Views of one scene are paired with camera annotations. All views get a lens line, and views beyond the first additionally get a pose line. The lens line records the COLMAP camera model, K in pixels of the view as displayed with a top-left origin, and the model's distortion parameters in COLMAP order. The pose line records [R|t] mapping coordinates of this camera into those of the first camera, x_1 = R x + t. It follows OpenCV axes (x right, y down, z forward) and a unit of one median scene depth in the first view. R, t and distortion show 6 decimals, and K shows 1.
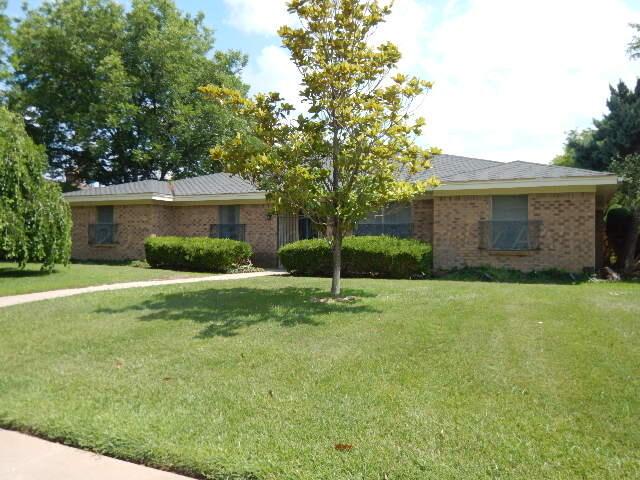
lens RADIAL K [[534.2, 0, 321.0], [0, 534.2, 237.5], [0, 0, 1]] dist [-0.004091, 0.030402]
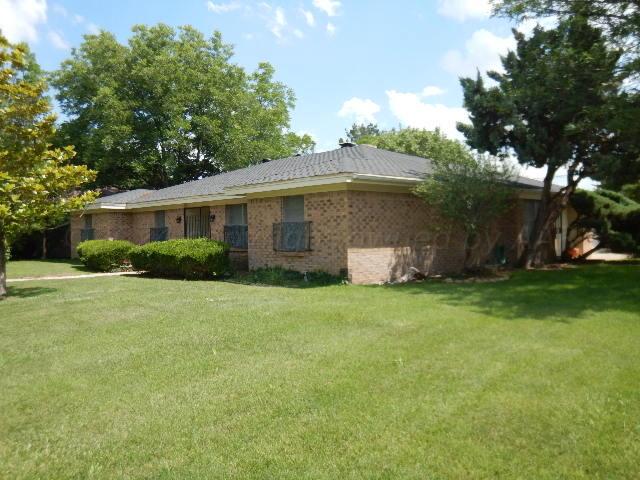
lens RADIAL K [[534.2, 0, 323.6], [0, 534.2, 240.7], [0, 0, 1]] dist [-0.004091, 0.030402]
pose [[0.936849, -0.015359, -0.349396, 0.764858], [0.022196, 0.999632, 0.015572, -0.010224], [0.349028, -0.022344, 0.936846, 0.084606]]
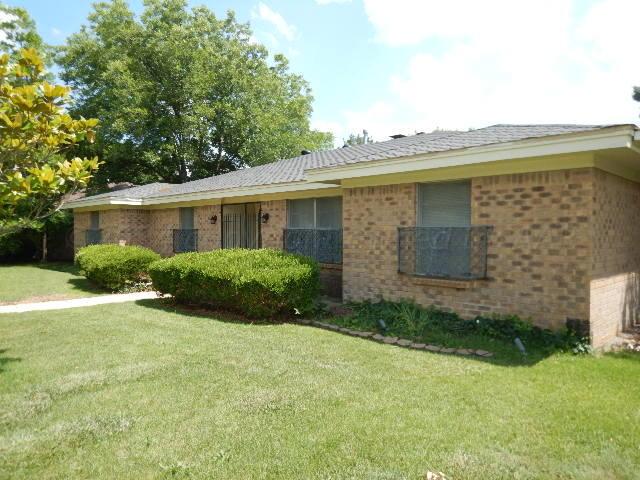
lens RADIAL K [[458.9, 0, 315.8], [0, 458.9, 240.0], [0, 0, 1]] dist [0.014865, -0.013310]
pose [[0.944017, -0.001775, -0.329893, 0.392815], [0.008416, 0.999790, 0.018705, -0.027686], [0.329790, -0.020435, 0.943833, 0.493864]]
